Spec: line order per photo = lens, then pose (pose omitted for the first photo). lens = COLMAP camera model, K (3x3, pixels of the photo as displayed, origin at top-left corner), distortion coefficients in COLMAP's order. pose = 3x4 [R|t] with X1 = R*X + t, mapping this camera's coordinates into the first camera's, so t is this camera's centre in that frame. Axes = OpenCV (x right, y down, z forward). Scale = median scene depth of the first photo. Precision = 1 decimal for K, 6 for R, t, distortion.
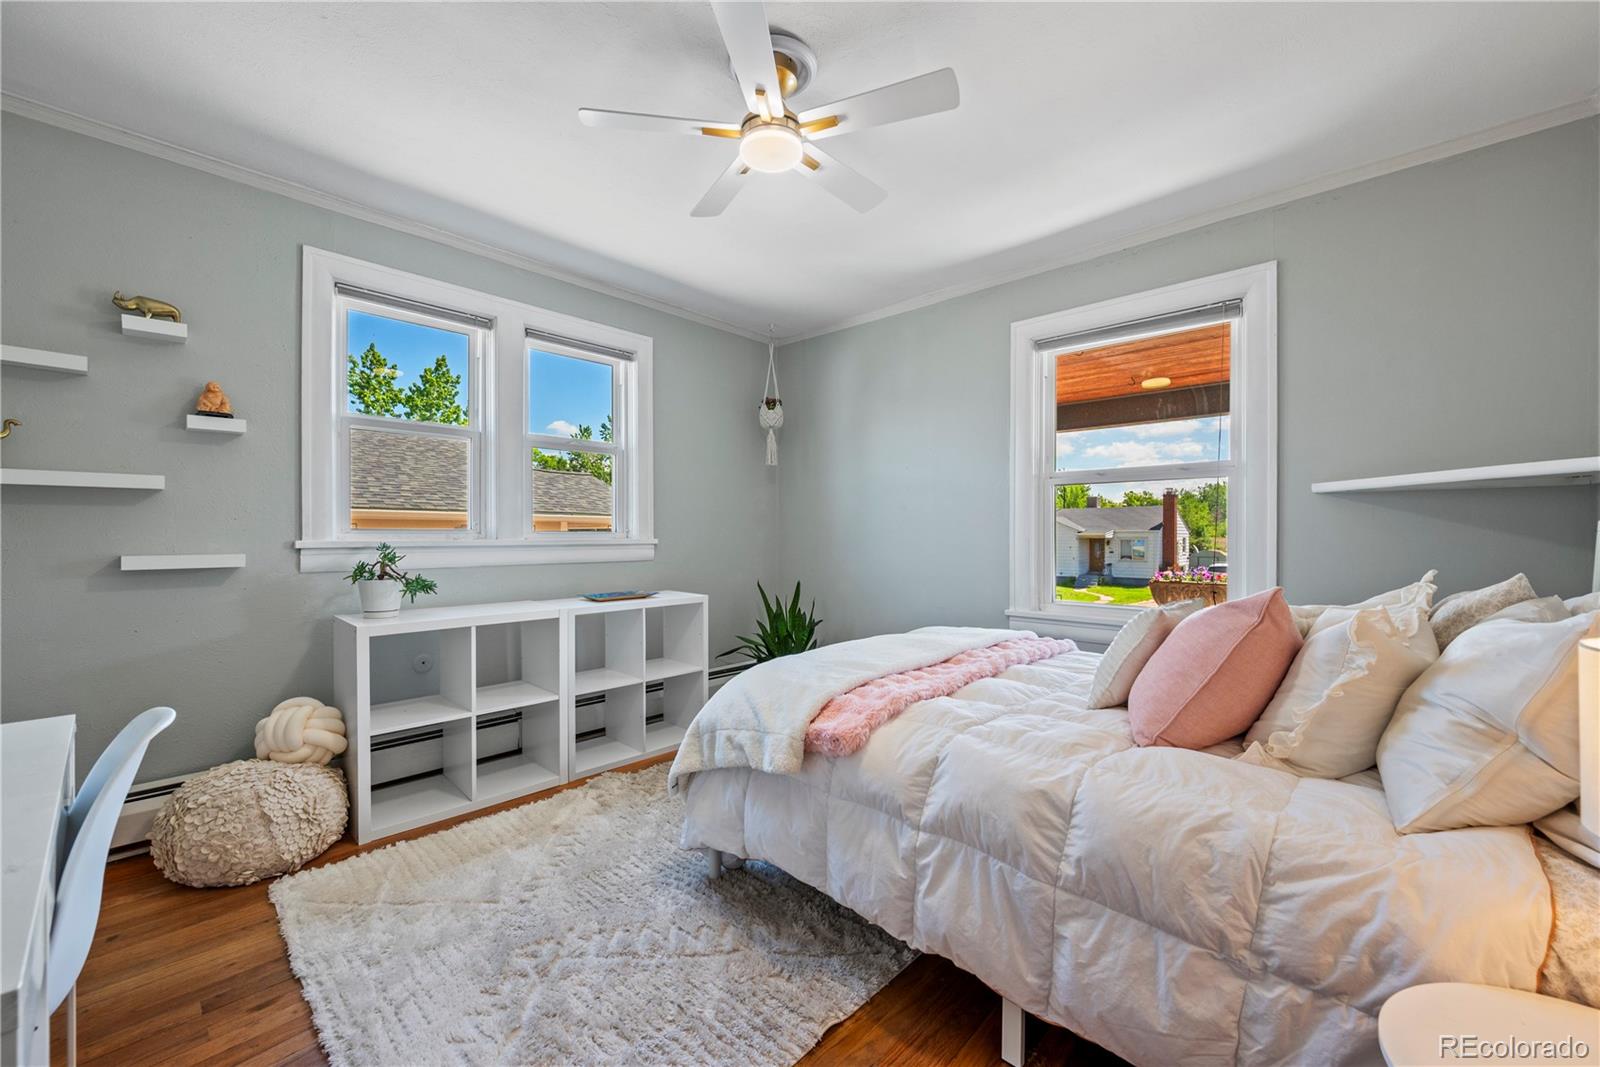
lens RADIAL K [[632.8, 0, 794.1], [0, 632.8, 537.2], [0, 0, 1]] dist [-0.001595, -0.000114]
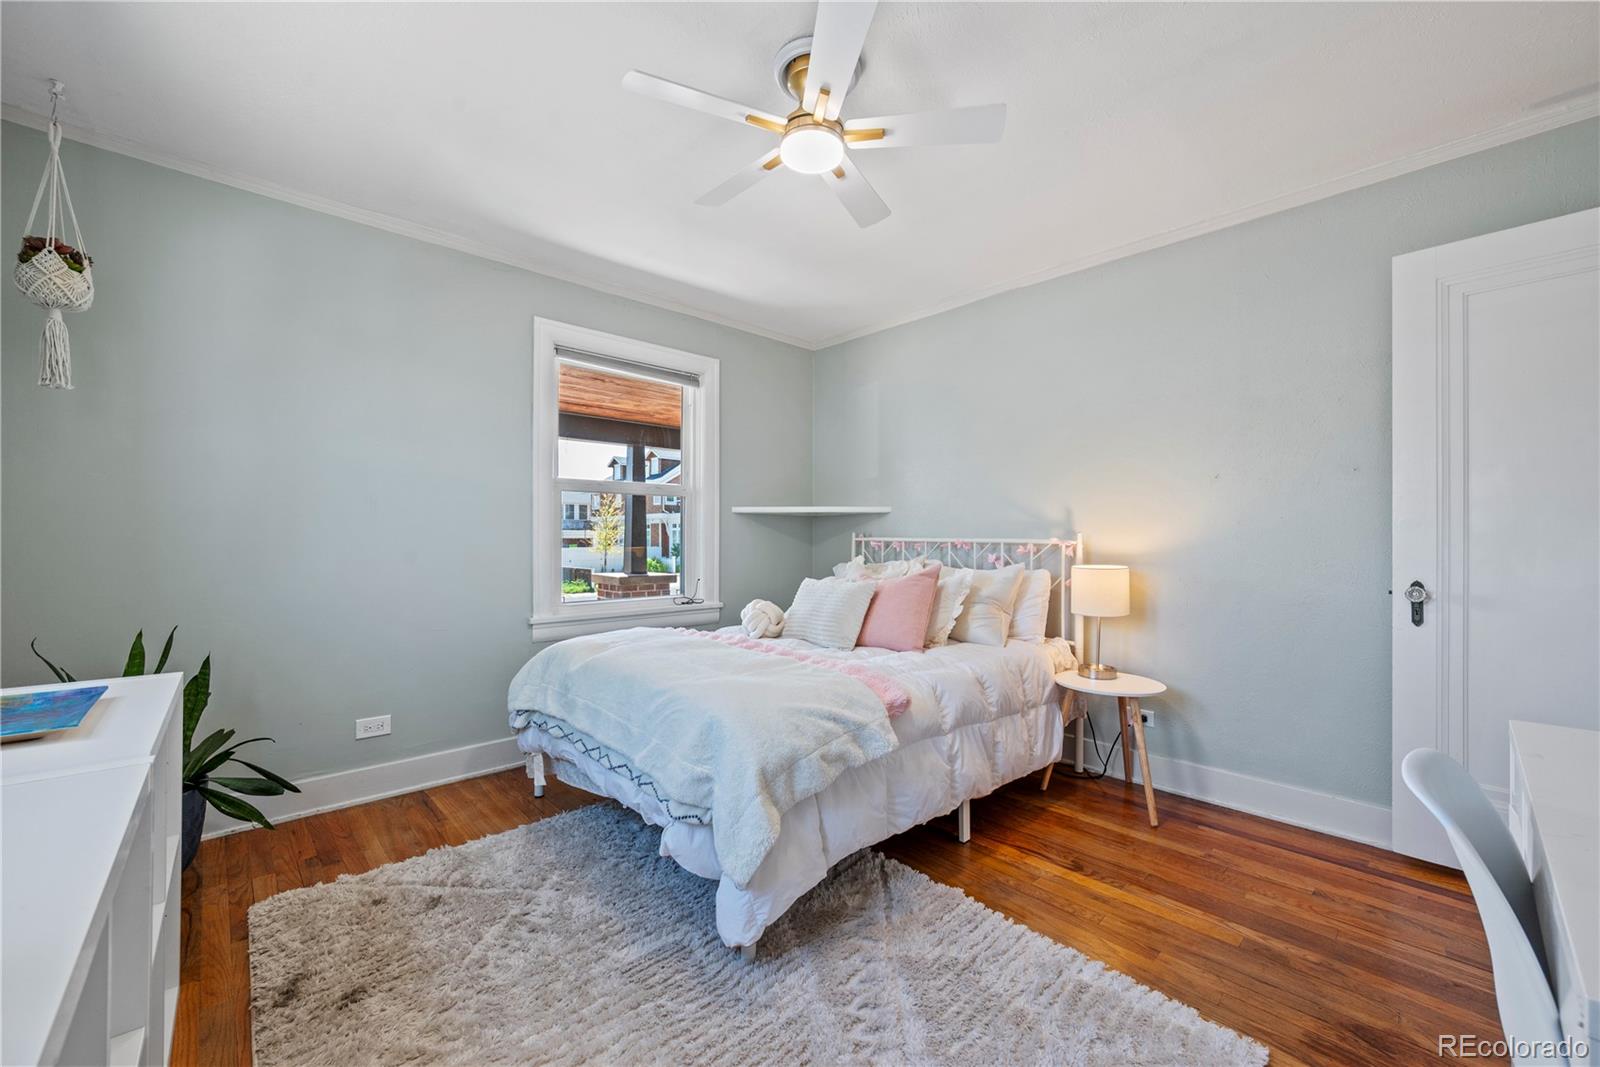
lens RADIAL K [[632.8, 0, 794.5], [0, 632.8, 530.0], [0, 0, 1]] dist [-0.001595, -0.000114]
pose [[0.063805, 0.005805, 0.997946, -0.719548], [-0.000826, 0.999983, -0.005764, -0.011619], [-0.997962, -0.000457, 0.063808, 0.674631]]
